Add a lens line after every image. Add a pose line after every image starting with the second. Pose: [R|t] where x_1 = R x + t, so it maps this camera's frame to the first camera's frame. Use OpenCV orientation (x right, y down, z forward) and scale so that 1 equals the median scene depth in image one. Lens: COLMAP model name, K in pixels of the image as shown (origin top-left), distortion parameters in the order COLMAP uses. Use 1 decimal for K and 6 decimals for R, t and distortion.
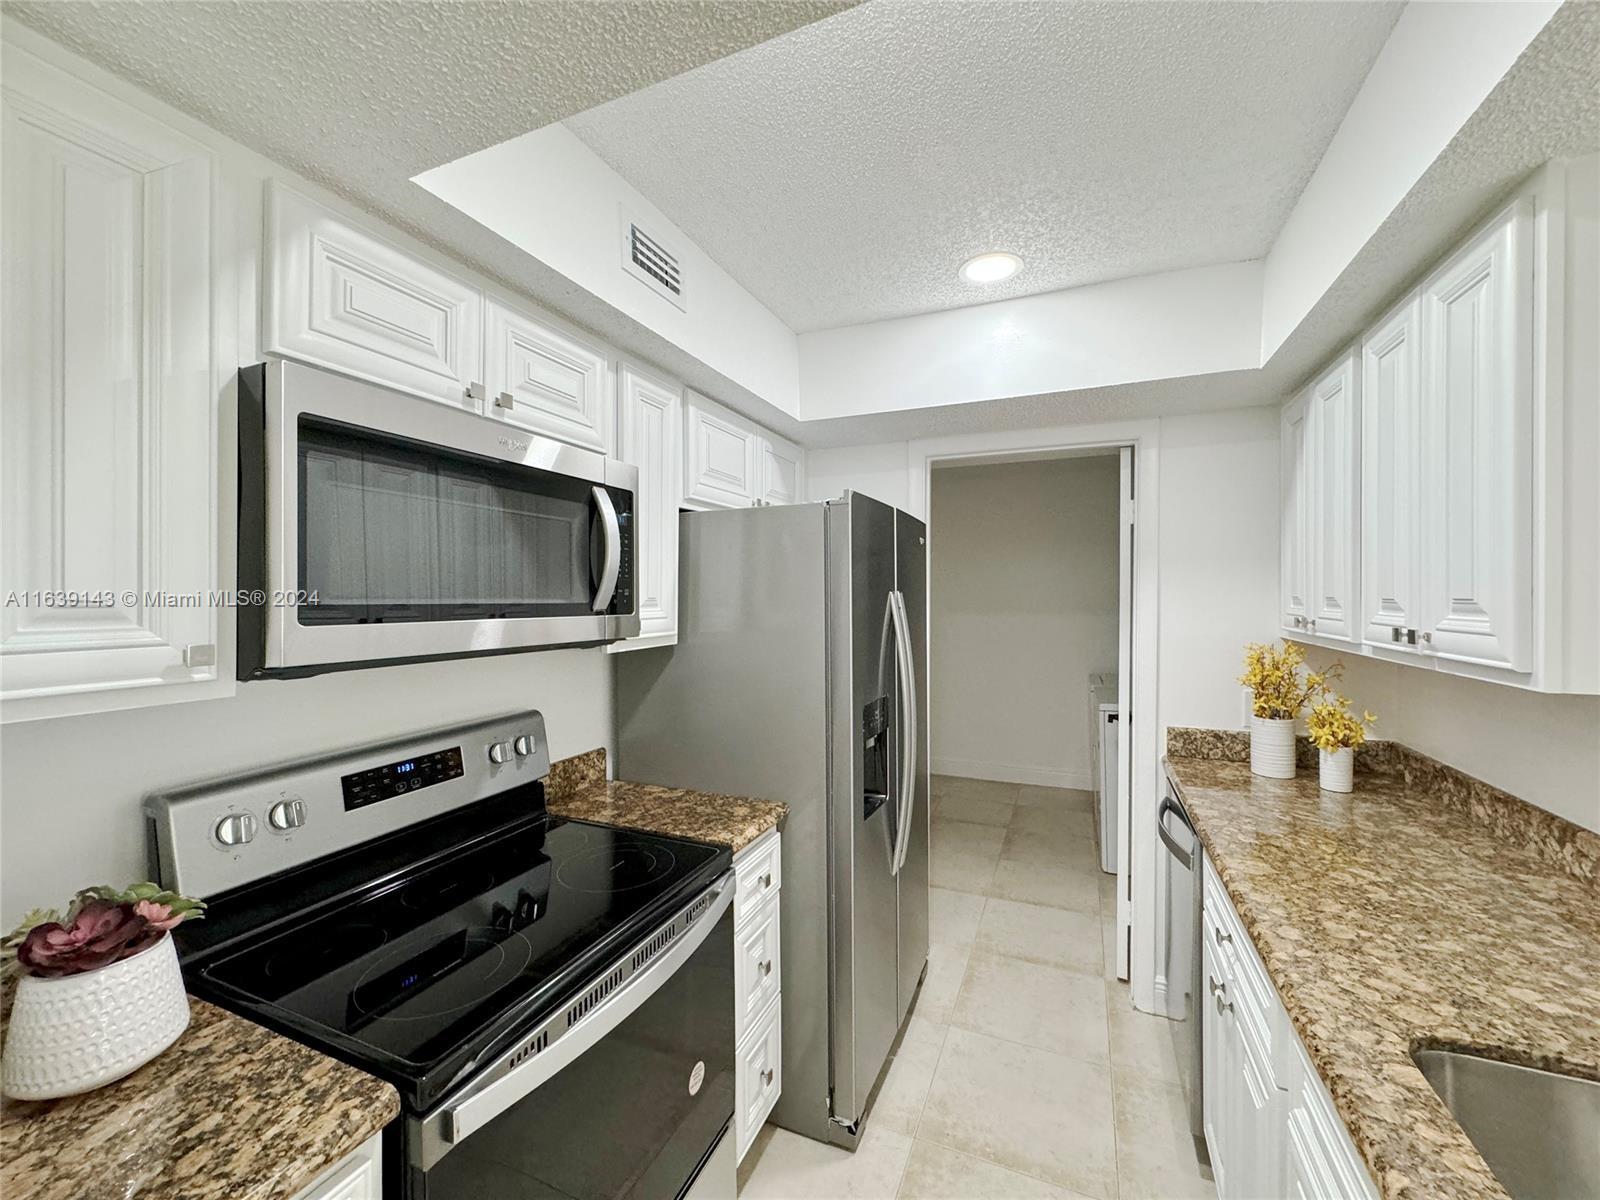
lens RADIAL K [[637.0, 0, 804.7], [0, 637.0, 600.1], [0, 0, 1]] dist [-0.001303, 0.000057]
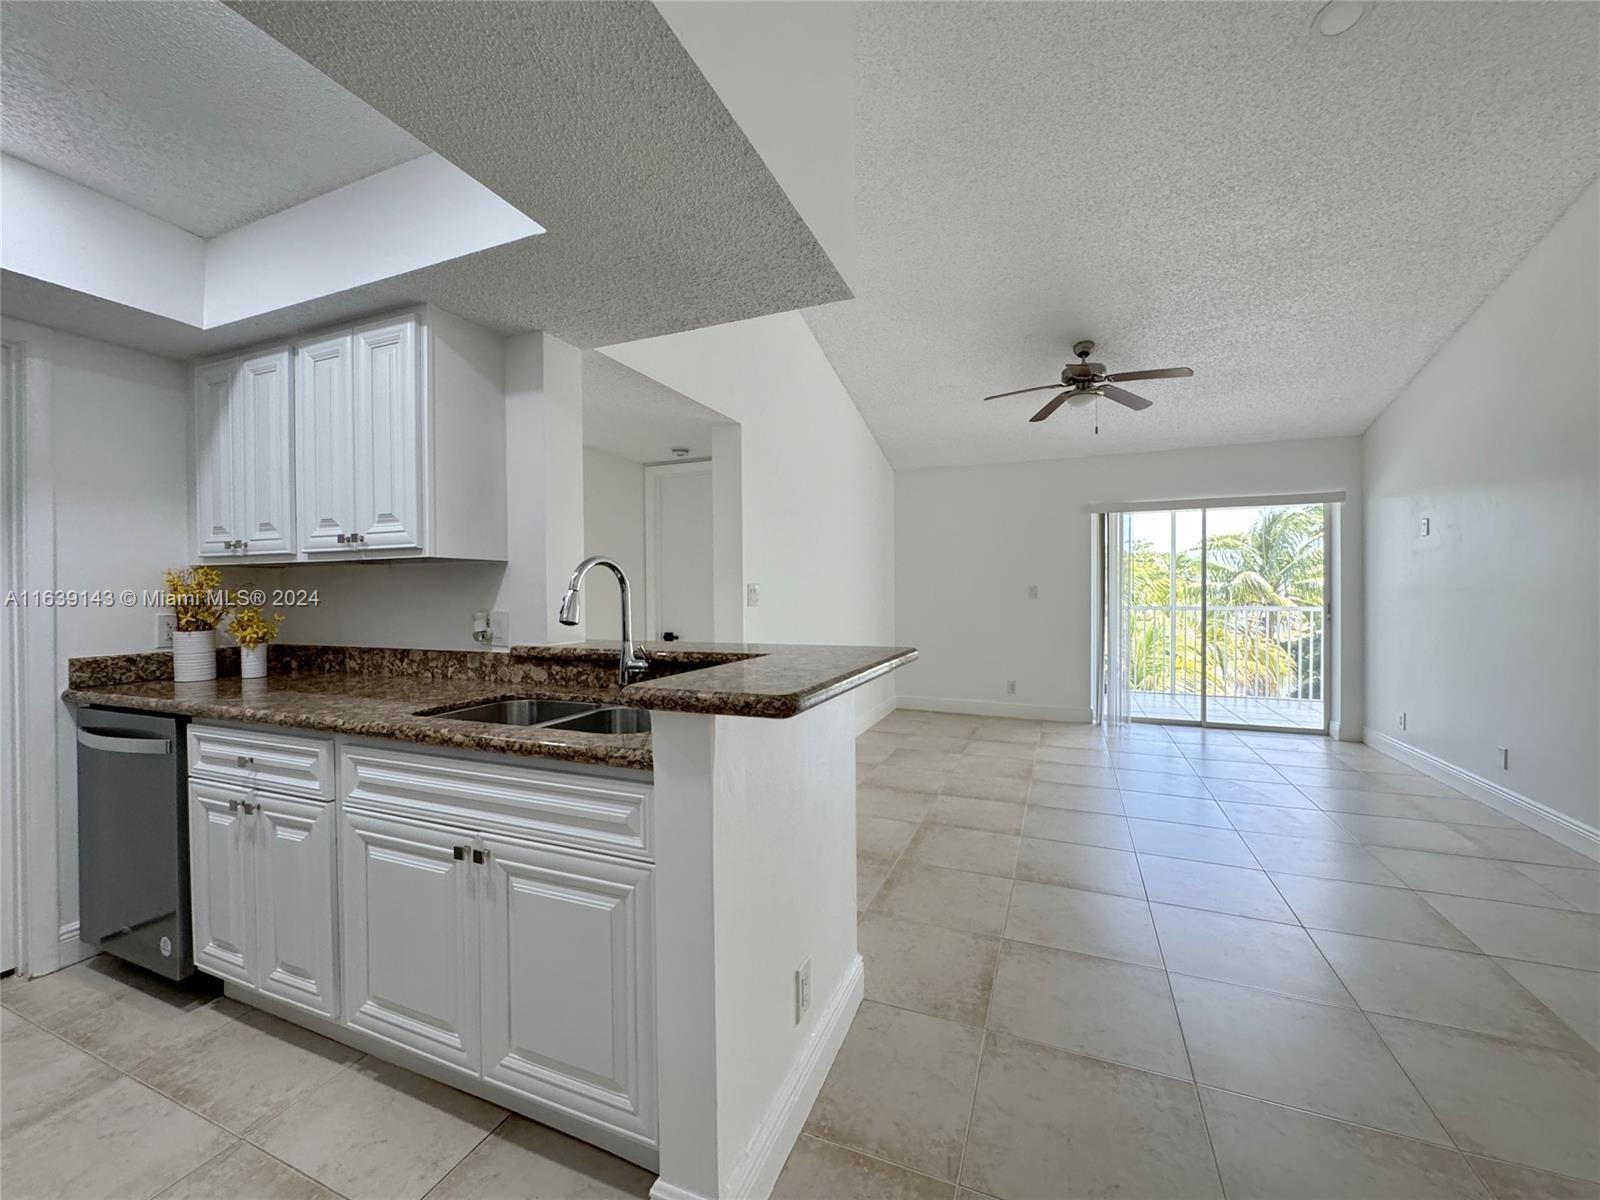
lens RADIAL K [[637.0, 0, 792.6], [0, 637.0, 597.5], [0, 0, 1]] dist [-0.001303, 0.000057]
pose [[-0.006773, -0.007850, 0.999946, -0.526808], [0.013183, 0.999882, 0.007938, 0.156050], [-0.999890, 0.013236, -0.006669, -0.100889]]
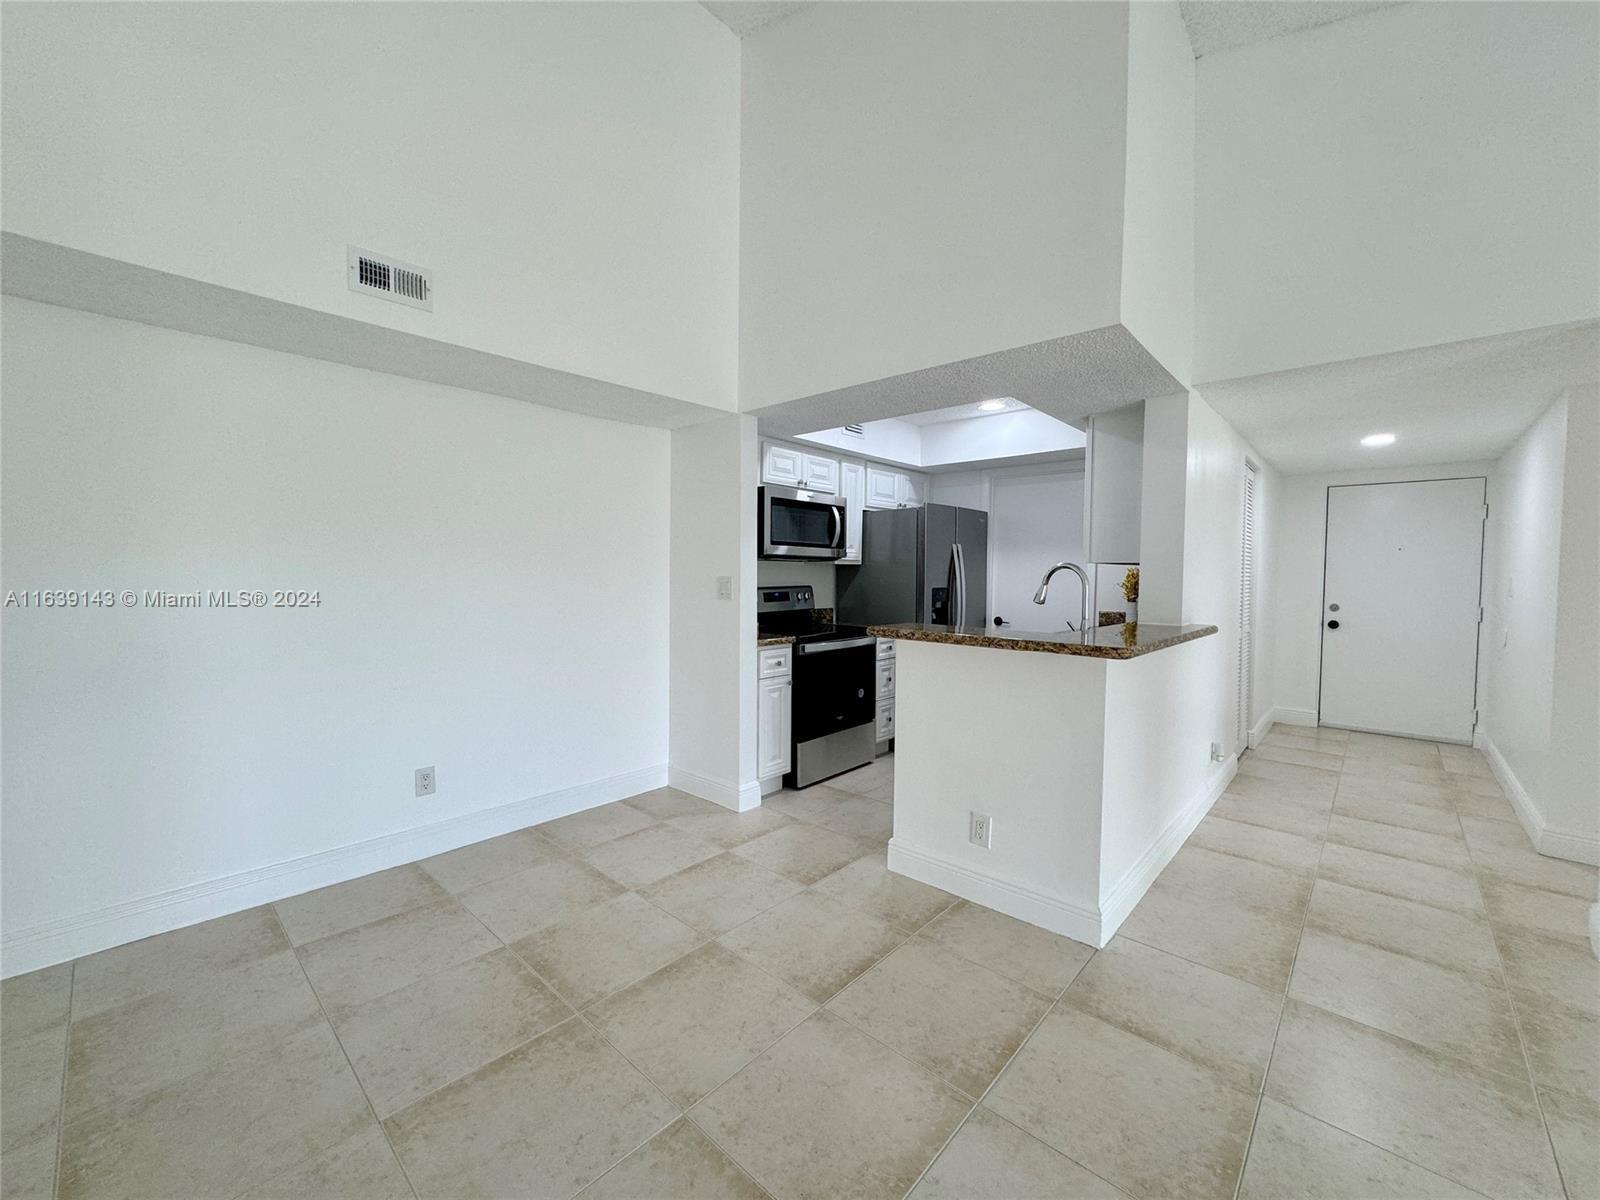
lens RADIAL K [[637.0, 0, 803.7], [0, 637.0, 599.7], [0, 0, 1]] dist [-0.001303, 0.000057]
pose [[0.943739, 0.024106, -0.329812, 0.479315], [-0.012102, 0.999189, 0.038402, 0.131157], [0.330471, -0.032250, 0.943265, -1.665525]]
